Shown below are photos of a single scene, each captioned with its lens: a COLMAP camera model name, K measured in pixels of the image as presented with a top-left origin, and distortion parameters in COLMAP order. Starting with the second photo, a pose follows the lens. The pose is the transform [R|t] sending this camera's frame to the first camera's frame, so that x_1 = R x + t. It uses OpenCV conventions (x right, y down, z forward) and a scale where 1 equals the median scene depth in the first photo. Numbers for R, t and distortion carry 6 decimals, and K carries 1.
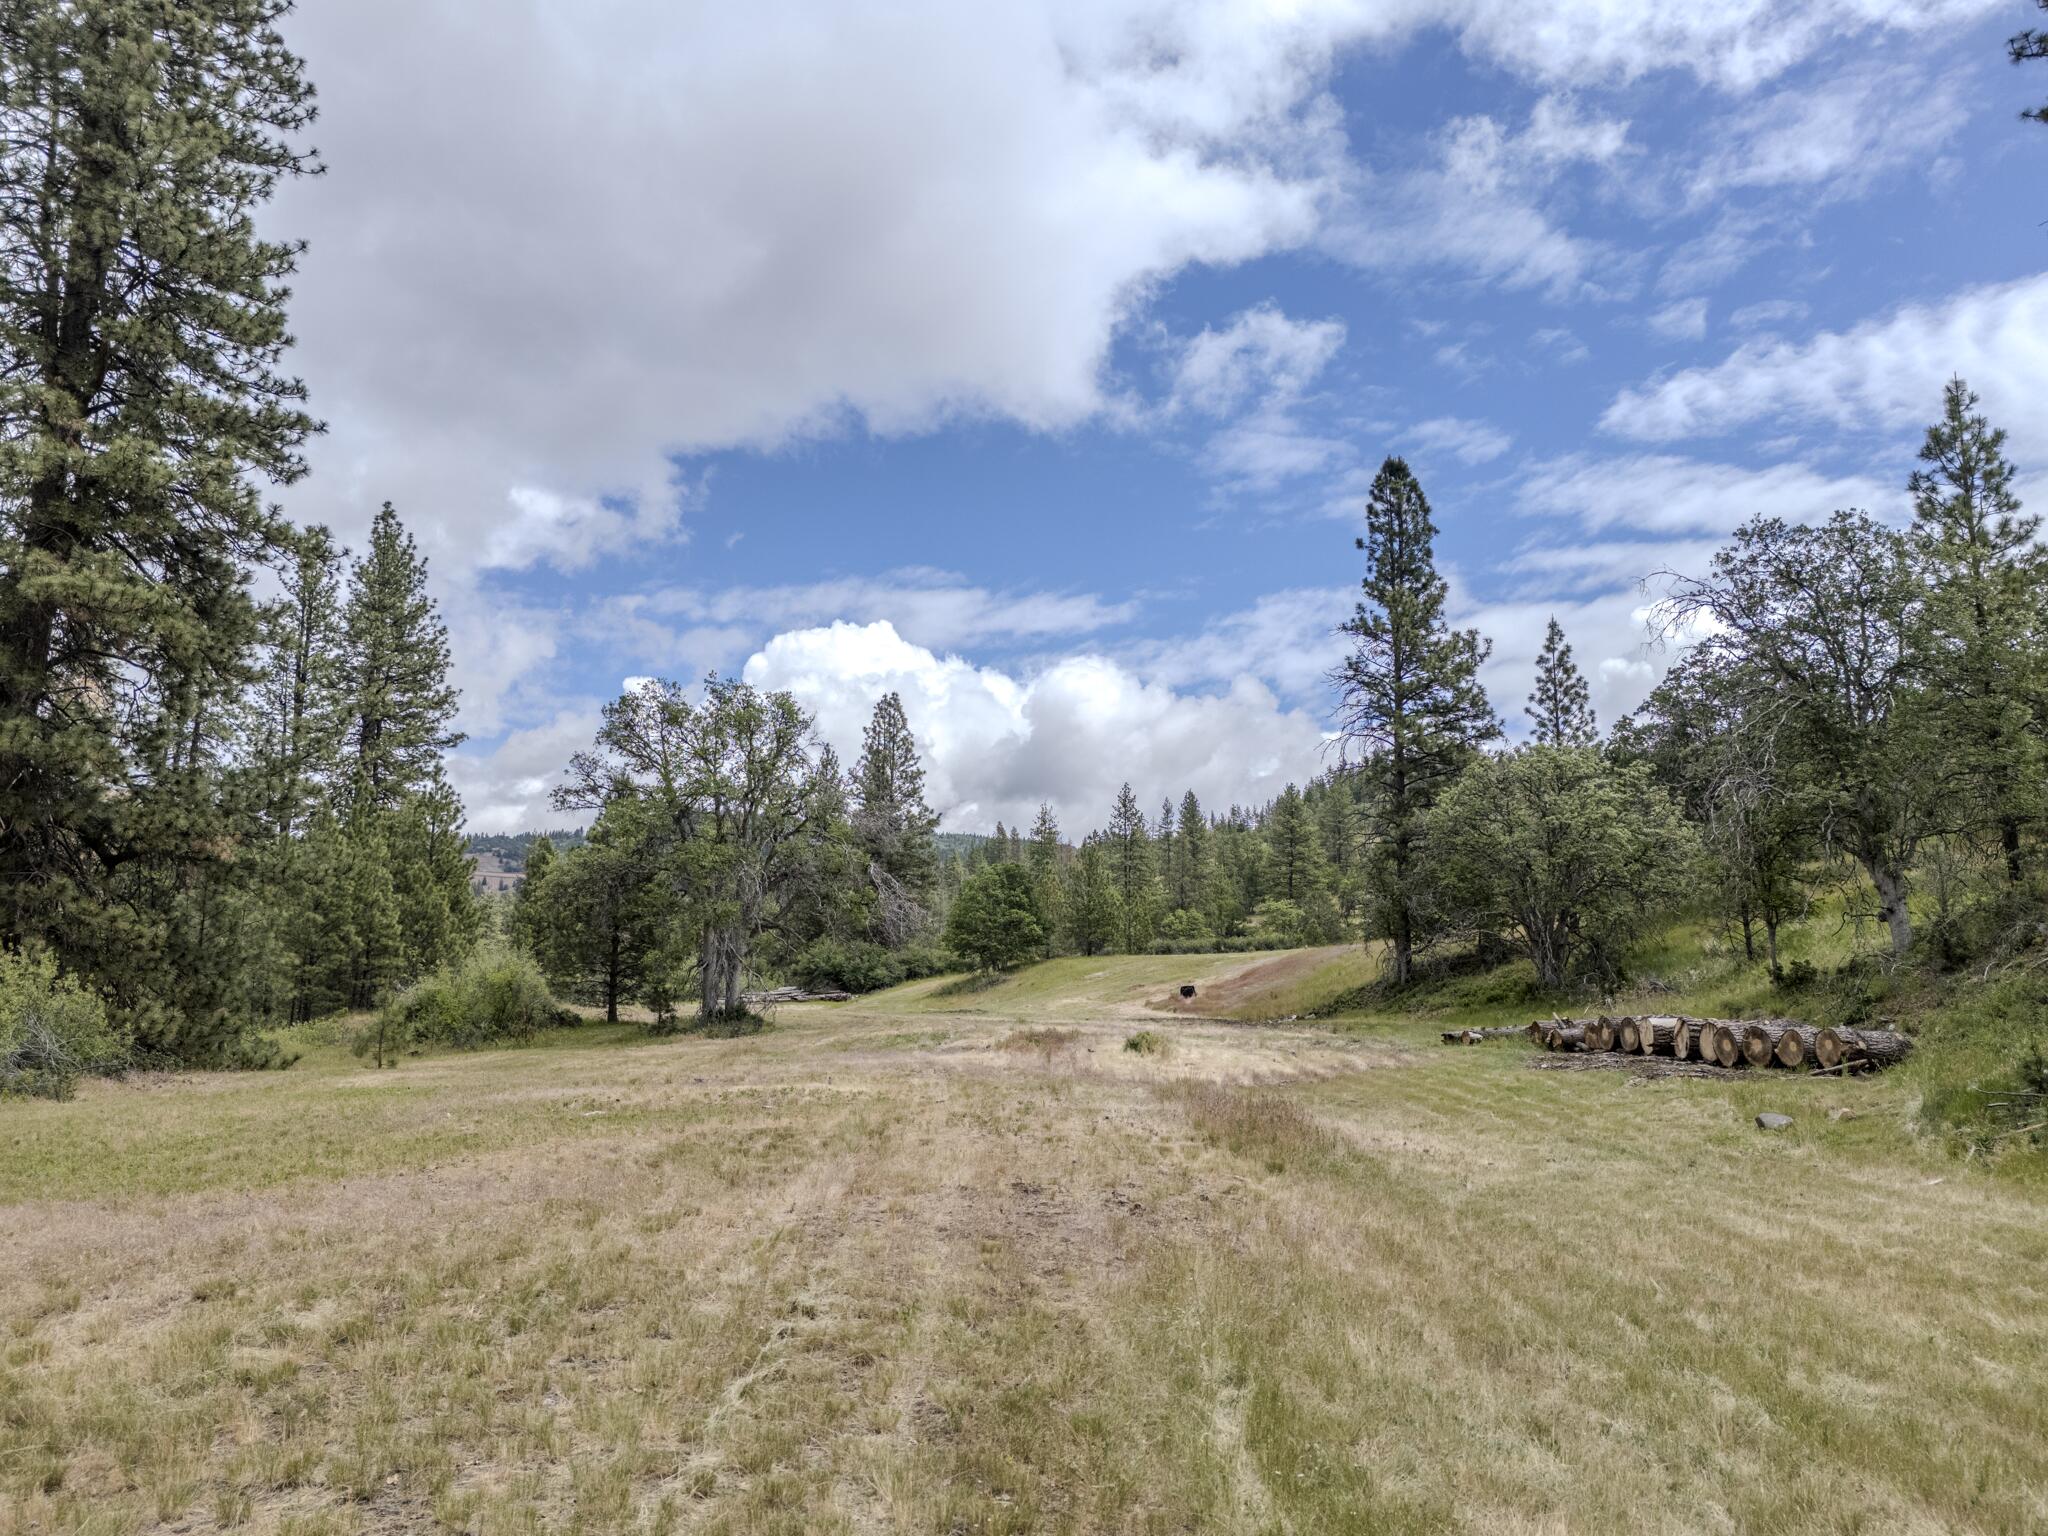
lens RADIAL K [[1582.2, 0, 1024.0], [0, 1582.2, 768.0], [0, 0, 1]] dist [0.170272, -0.167081]
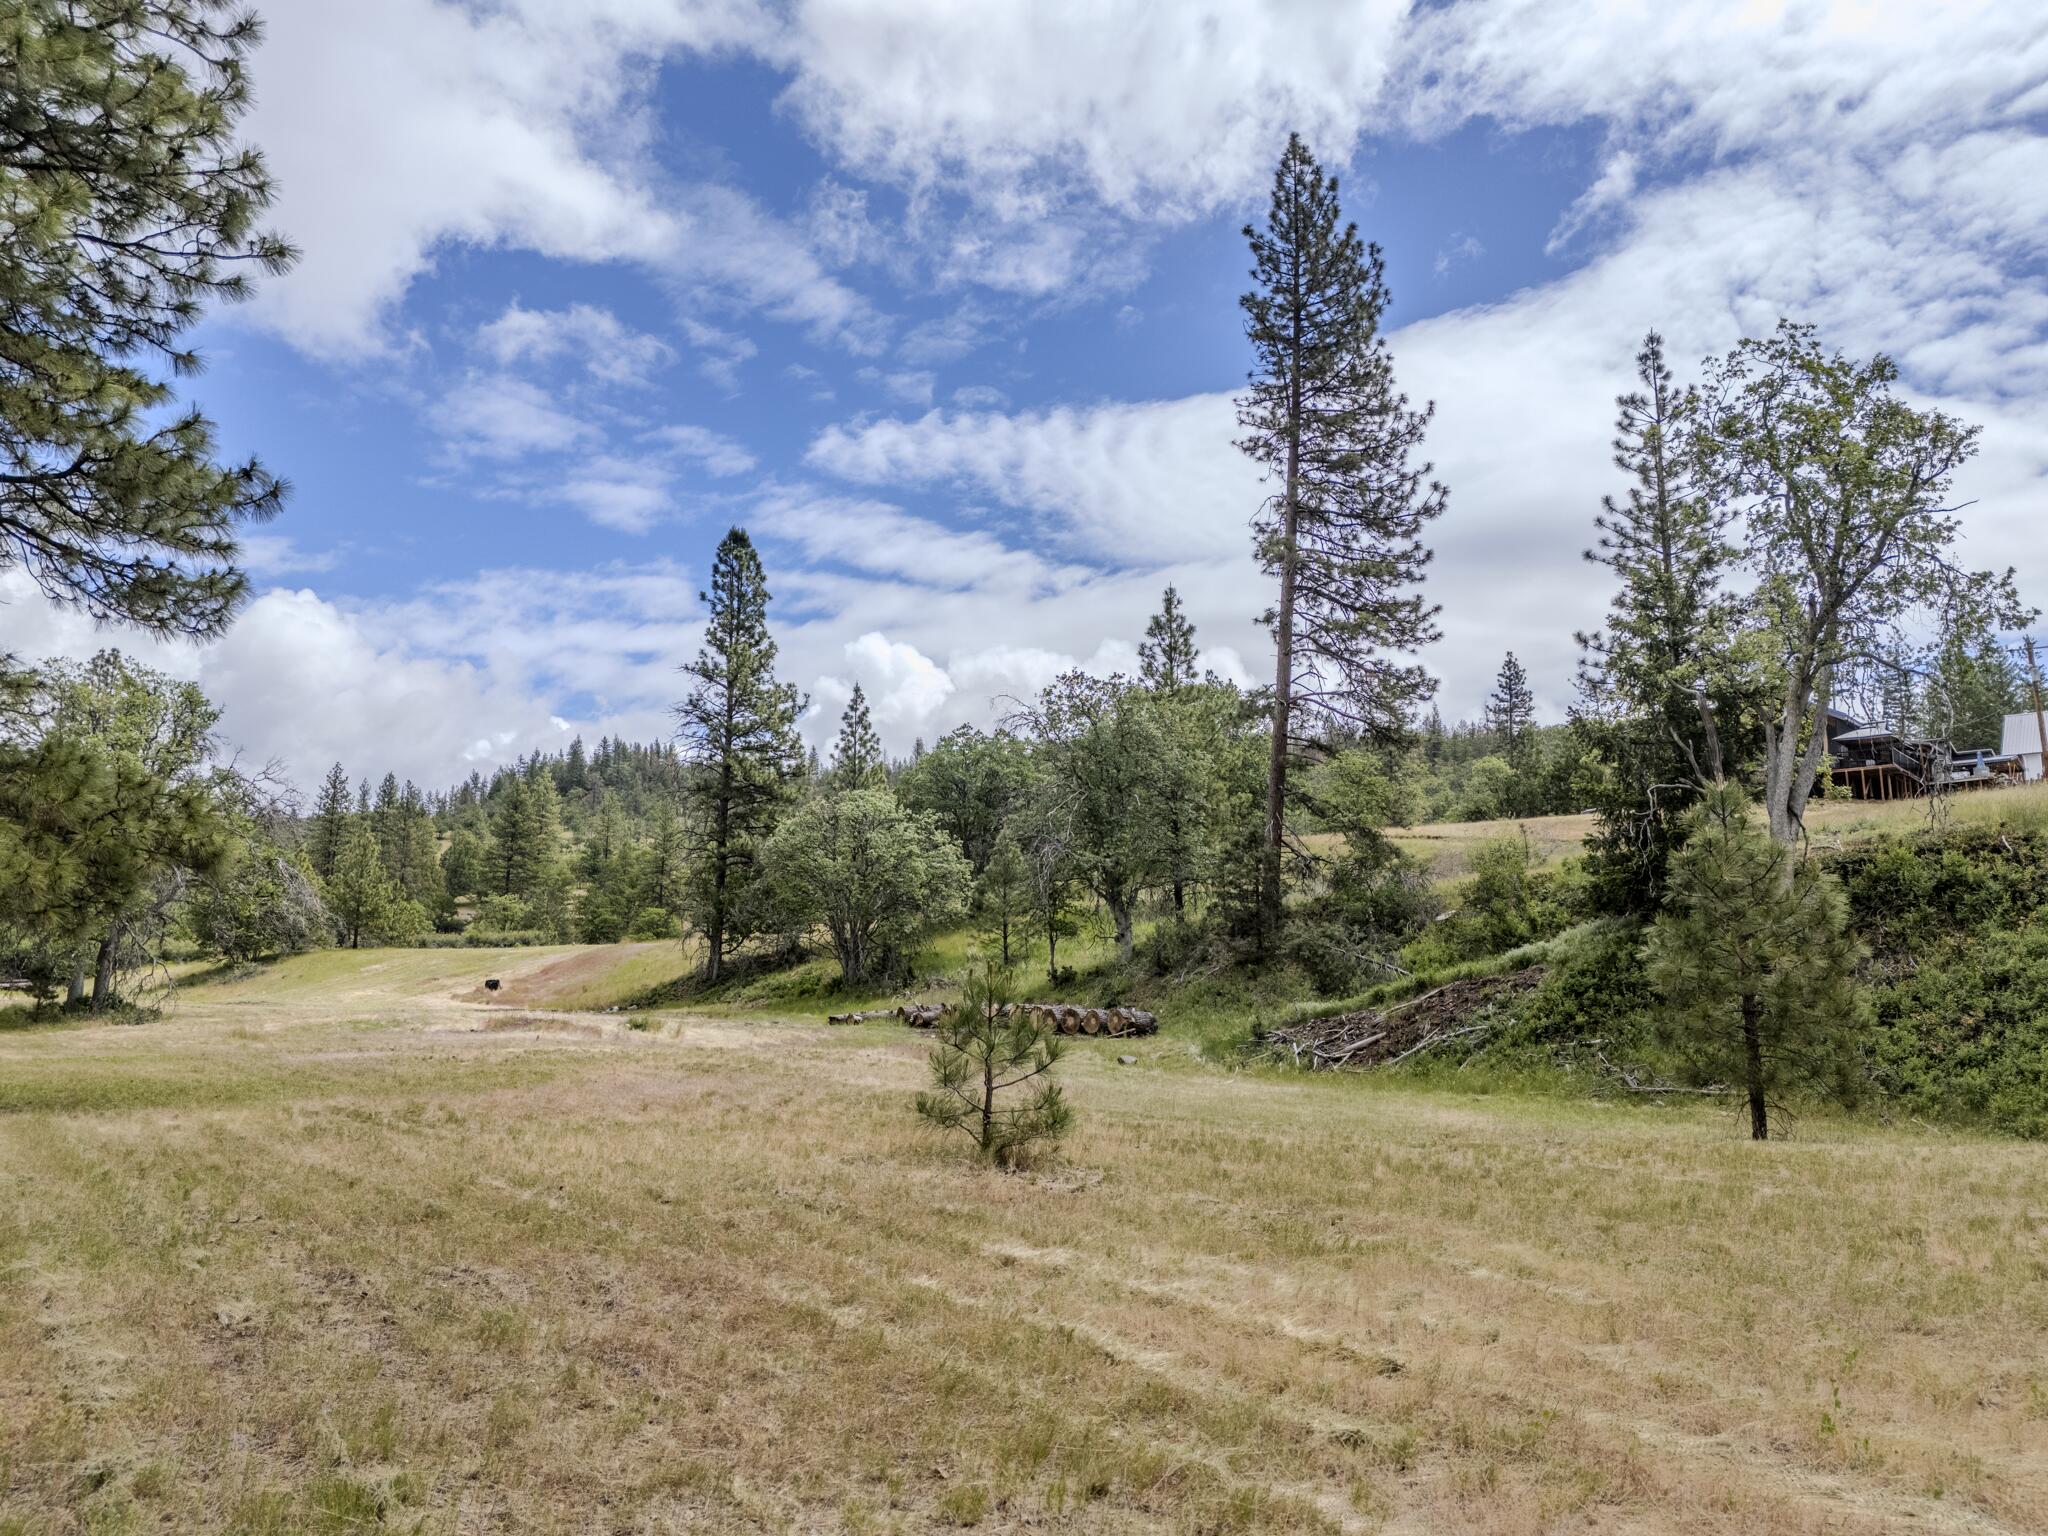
lens RADIAL K [[1582.2, 0, 1024.0], [0, 1582.2, 768.0], [0, 0, 1]] dist [0.170272, -0.167081]
pose [[0.872160, 0.085449, 0.481701, -0.139717], [-0.087097, 0.996019, -0.018988, -0.016474], [-0.481406, -0.025394, 0.876130, -0.129231]]
